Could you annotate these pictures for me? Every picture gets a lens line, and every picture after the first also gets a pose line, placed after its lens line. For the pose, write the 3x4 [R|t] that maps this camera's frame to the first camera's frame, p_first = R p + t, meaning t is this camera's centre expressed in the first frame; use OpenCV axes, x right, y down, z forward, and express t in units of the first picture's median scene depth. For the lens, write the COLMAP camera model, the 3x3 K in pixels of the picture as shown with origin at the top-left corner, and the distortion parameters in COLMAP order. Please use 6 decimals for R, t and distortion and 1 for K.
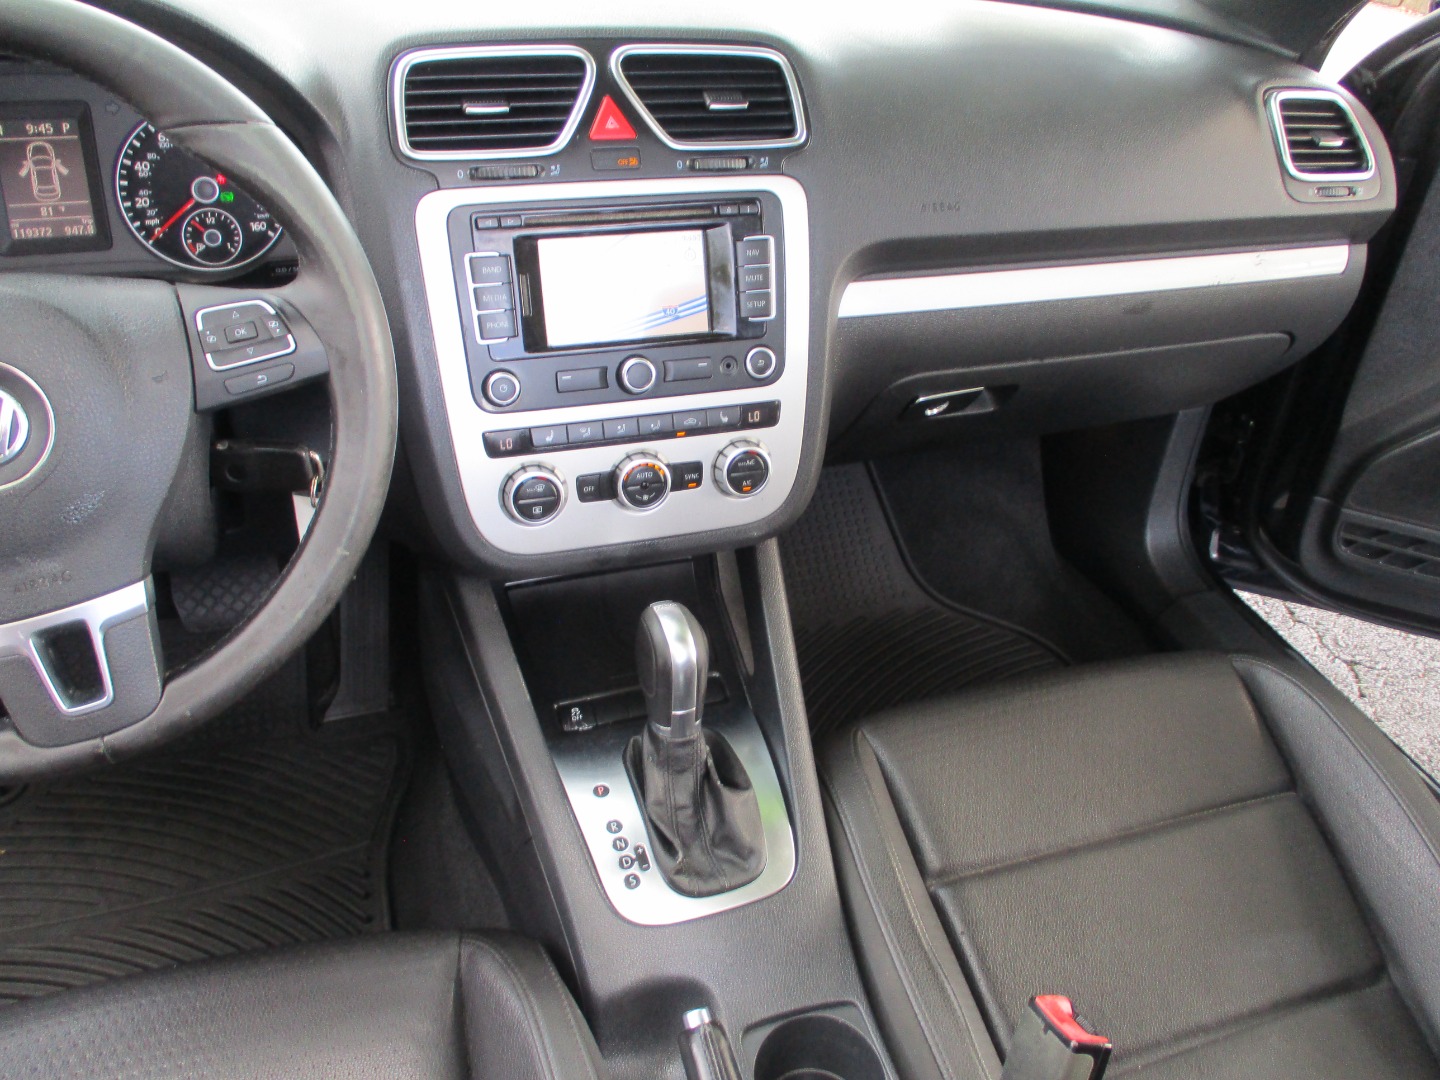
lens RADIAL K [[1218.0, 0, 722.1], [0, 1218.0, 528.9], [0, 0, 1]] dist [-0.030496, 0.014851]
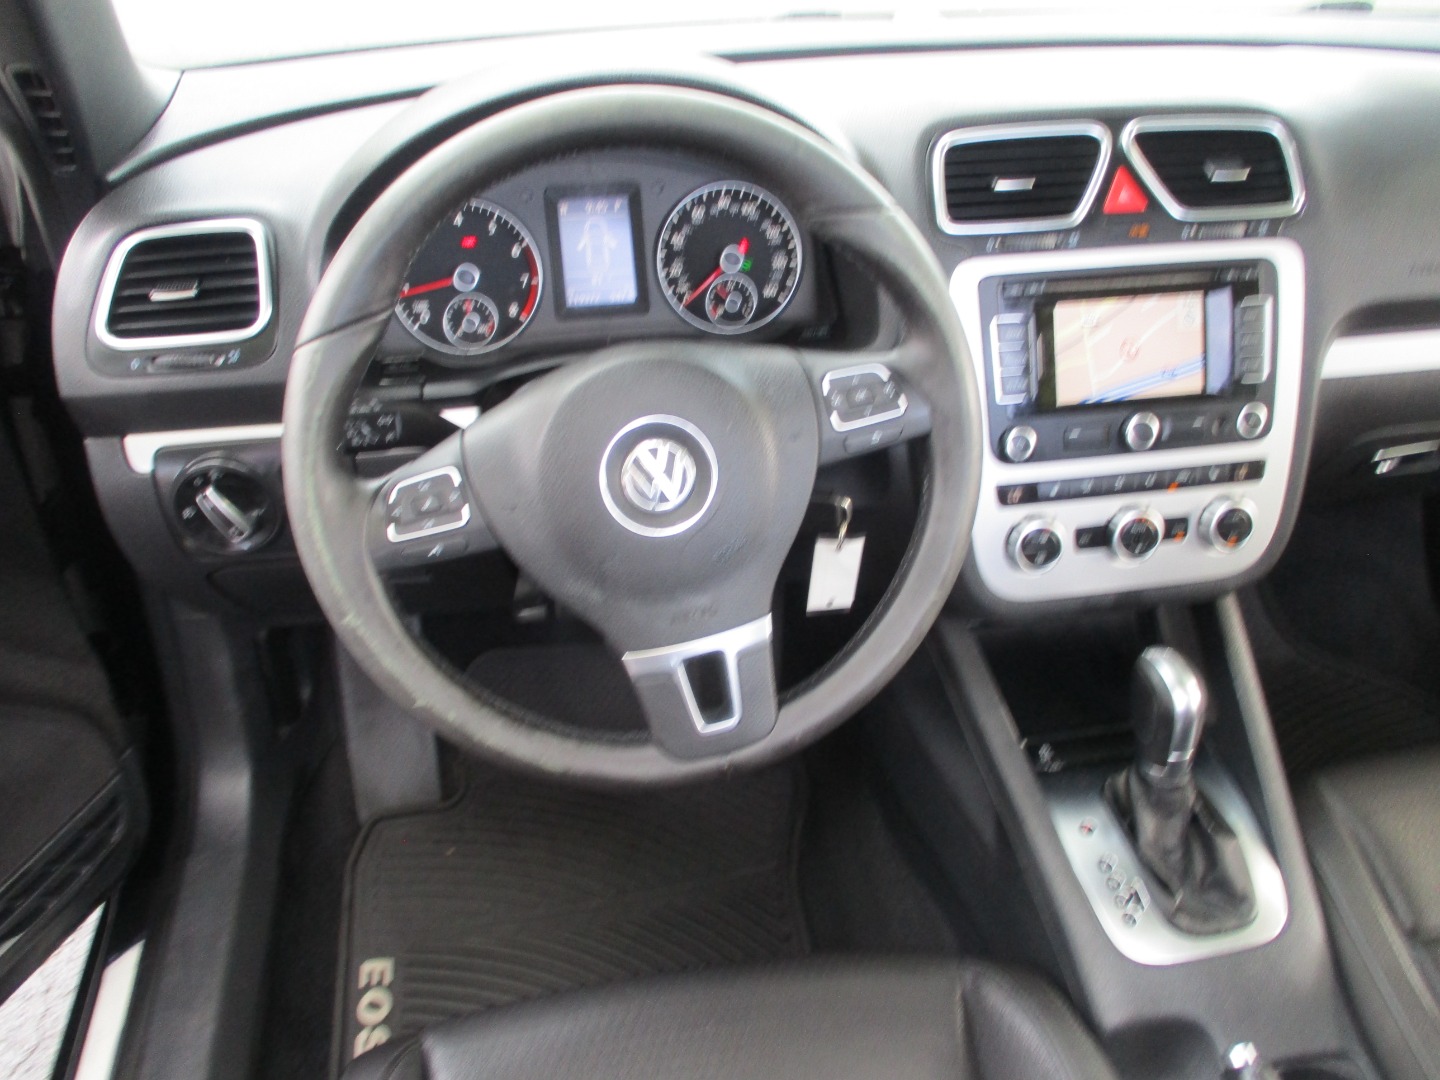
lens RADIAL K [[1218.0, 0, 722.1], [0, 1218.0, 528.9], [0, 0, 1]] dist [-0.030496, 0.014851]
pose [[0.986260, 0.023818, -0.163474, -0.247213], [-0.028814, 0.999185, -0.028258, -0.003135], [0.162668, 0.032580, 0.986143, -0.087062]]
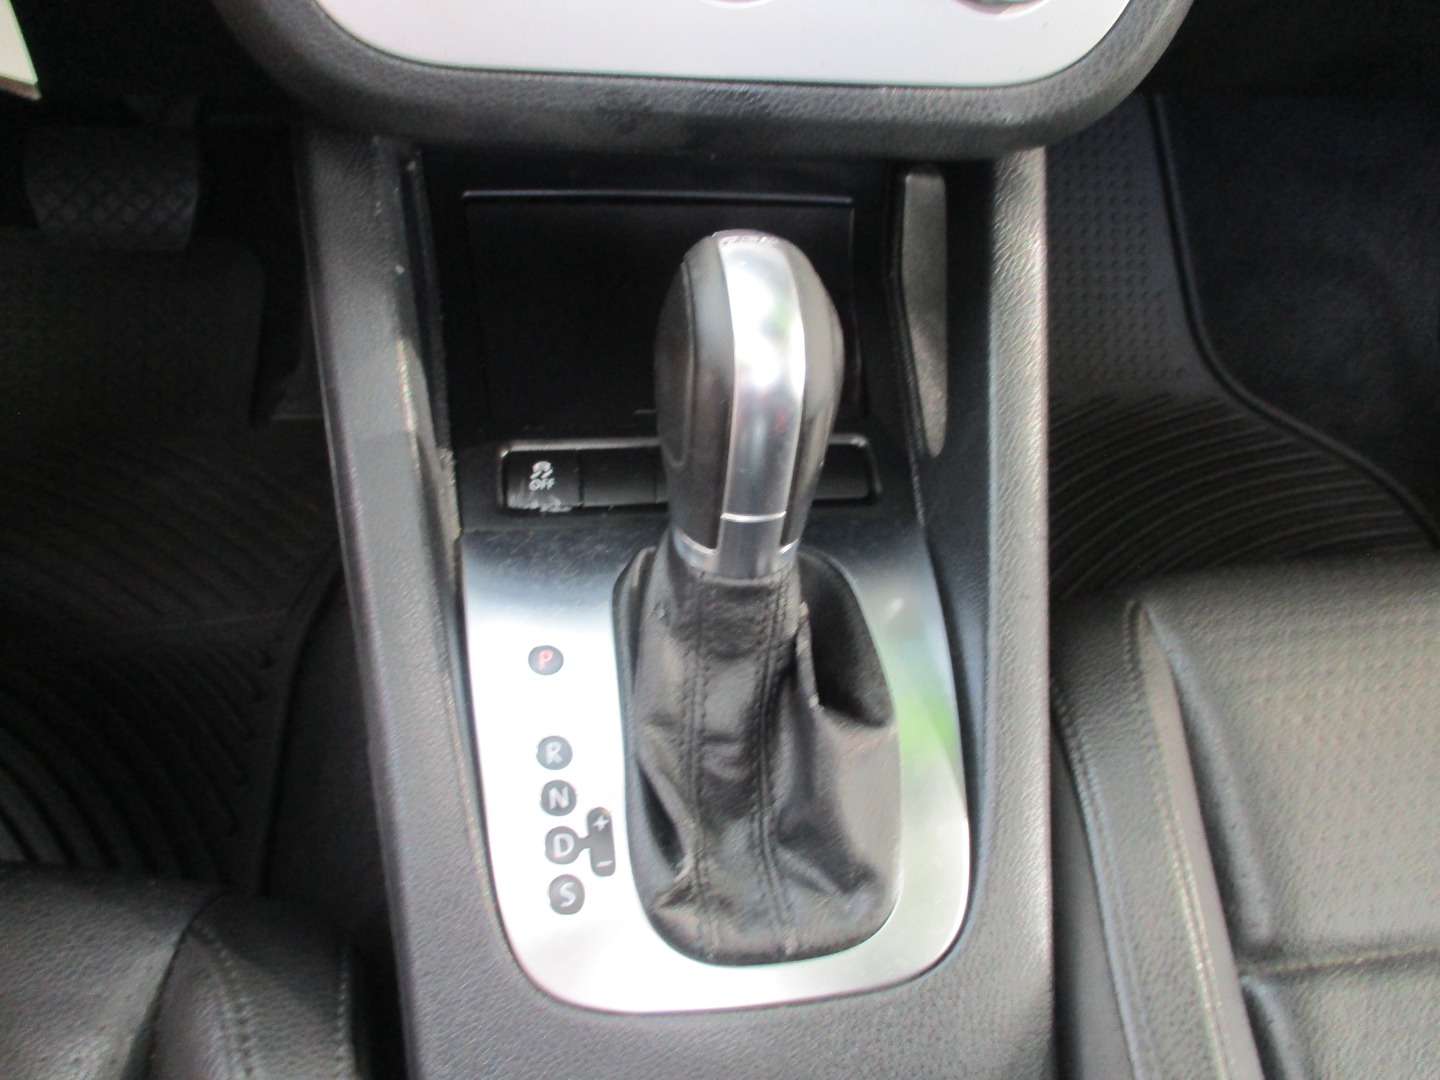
lens RADIAL K [[1231.9, 0, 714.0], [0, 1231.9, 514.7], [0, 0, 1]] dist [-0.016434, -0.004264]
pose [[0.977381, 0.171336, -0.123978, 0.004909], [-0.146140, 0.970908, 0.189688, 0.073584], [0.152871, -0.167279, 0.973986, 0.595426]]
